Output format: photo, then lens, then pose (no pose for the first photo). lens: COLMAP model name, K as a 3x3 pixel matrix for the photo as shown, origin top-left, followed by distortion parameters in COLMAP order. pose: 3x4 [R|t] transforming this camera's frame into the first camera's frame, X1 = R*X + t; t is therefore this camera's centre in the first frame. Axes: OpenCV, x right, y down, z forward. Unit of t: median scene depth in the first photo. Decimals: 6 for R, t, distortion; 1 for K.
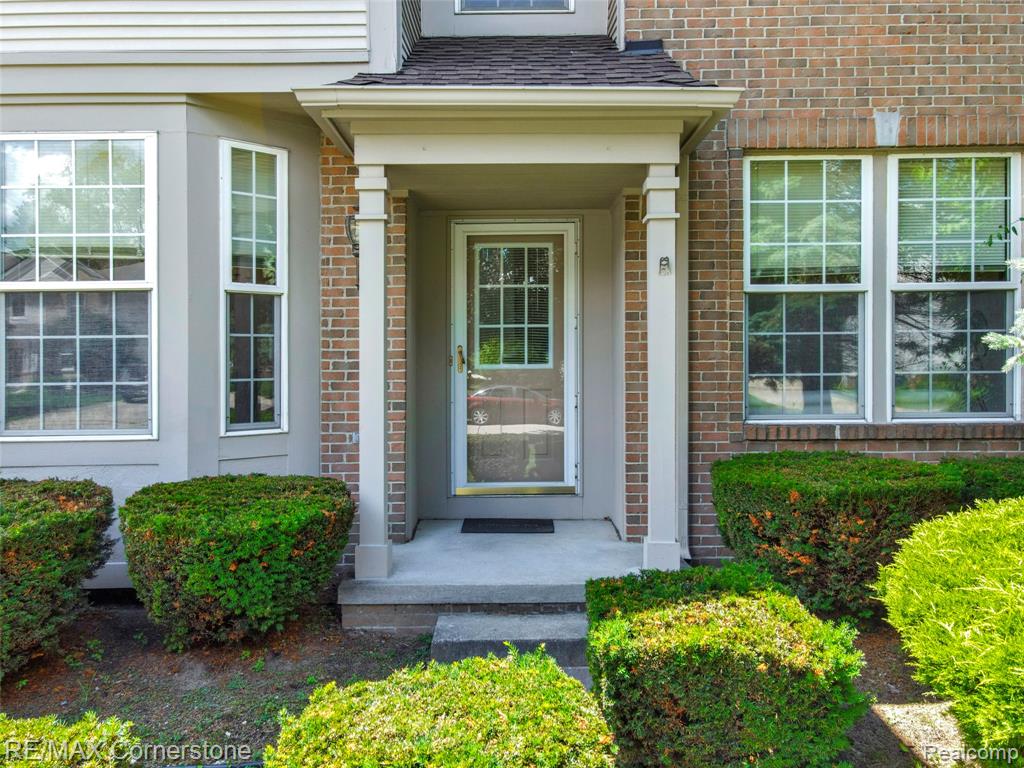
lens RADIAL K [[753.2, 0, 505.8], [0, 753.2, 354.2], [0, 0, 1]] dist [-0.011844, 0.041436]
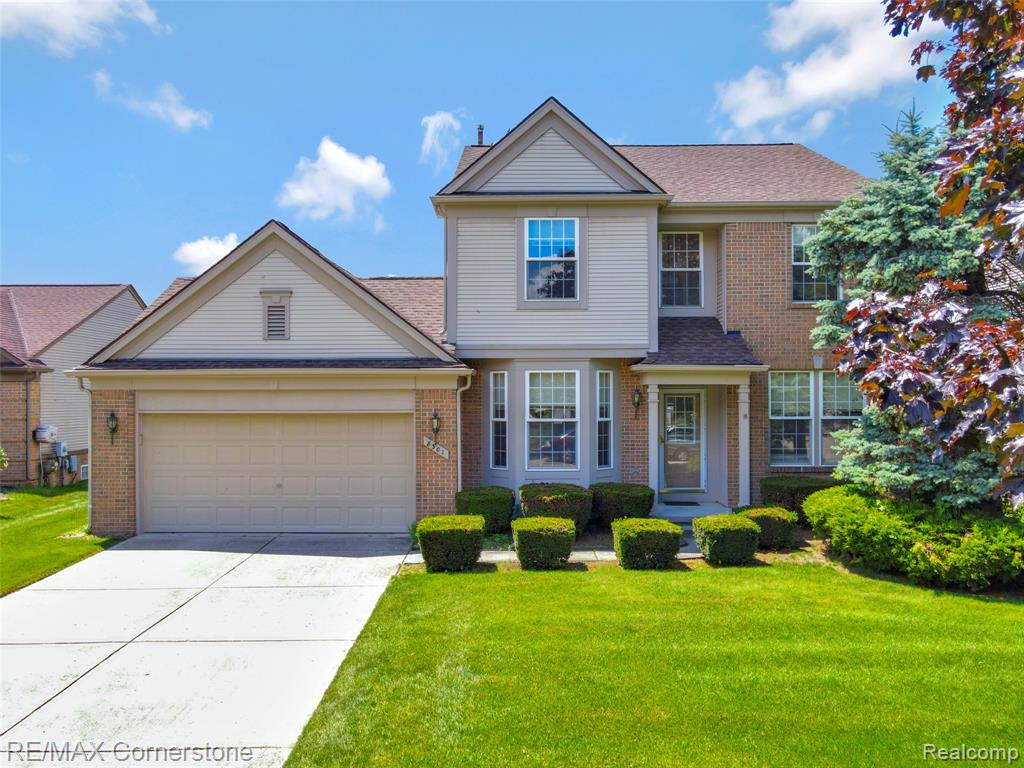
lens RADIAL K [[753.2, 0, 508.4], [0, 753.2, 347.9], [0, 0, 1]] dist [-0.011844, 0.041436]
pose [[0.999959, 0.008464, -0.003256, -0.715193], [-0.008573, 0.999350, -0.035009, -0.264982], [0.002958, 0.035036, 0.999382, -2.007870]]
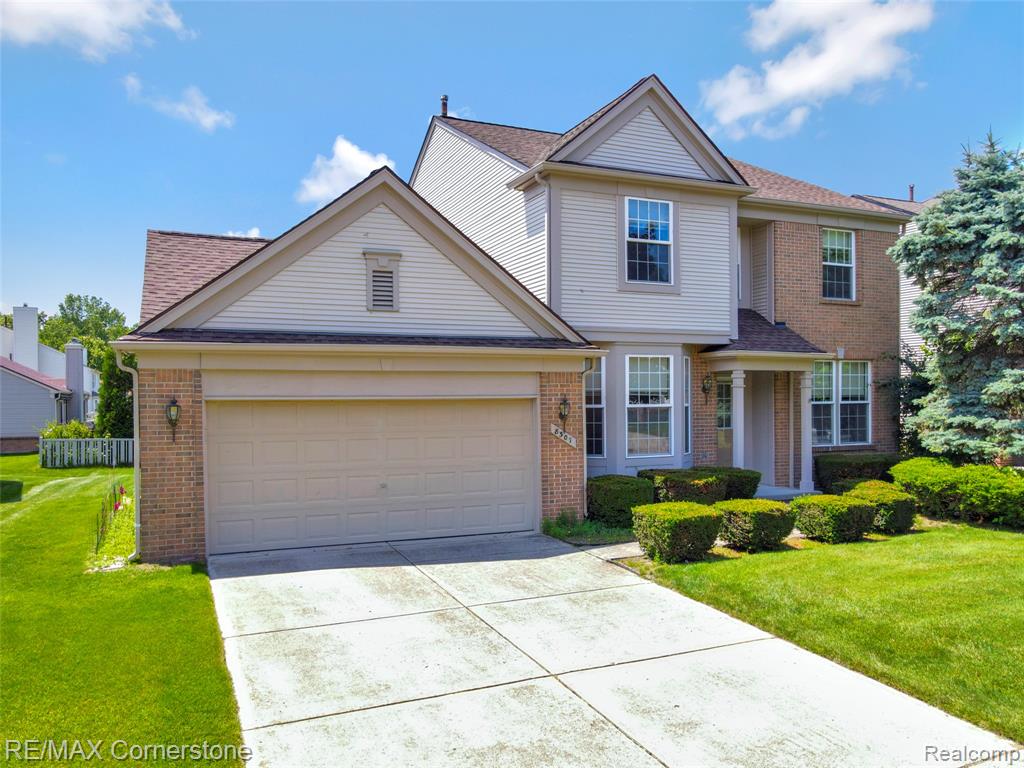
lens RADIAL K [[753.2, 0, 512.5], [0, 753.2, 358.1], [0, 0, 1]] dist [-0.011844, 0.041436]
pose [[0.921049, 0.025931, 0.388583, -2.165593], [-0.015061, 0.999406, -0.030993, -0.171535], [-0.389156, 0.022694, 0.920892, -1.501613]]
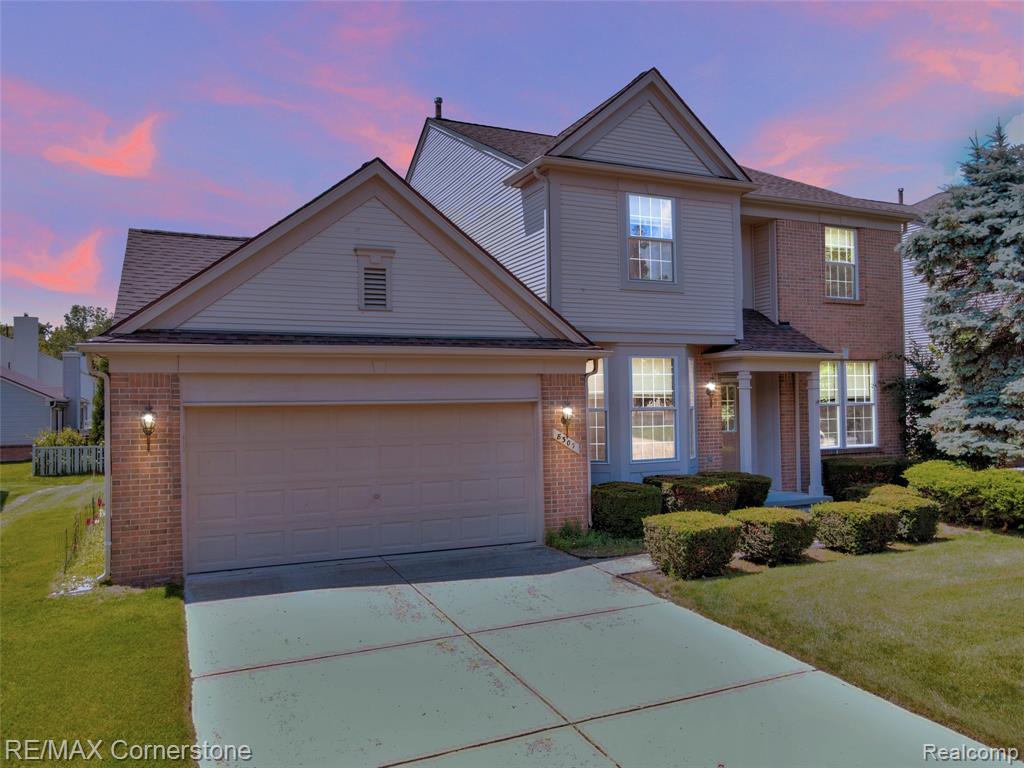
lens RADIAL K [[724.9, 0, 512.2], [0, 724.9, 344.9], [0, 0, 1]] dist [0.000815, 0.015886]
pose [[0.916736, 0.029745, 0.398384, -2.107384], [-0.007801, 0.998367, -0.056591, -0.165960], [-0.399417, 0.048771, 0.915471, -1.295009]]
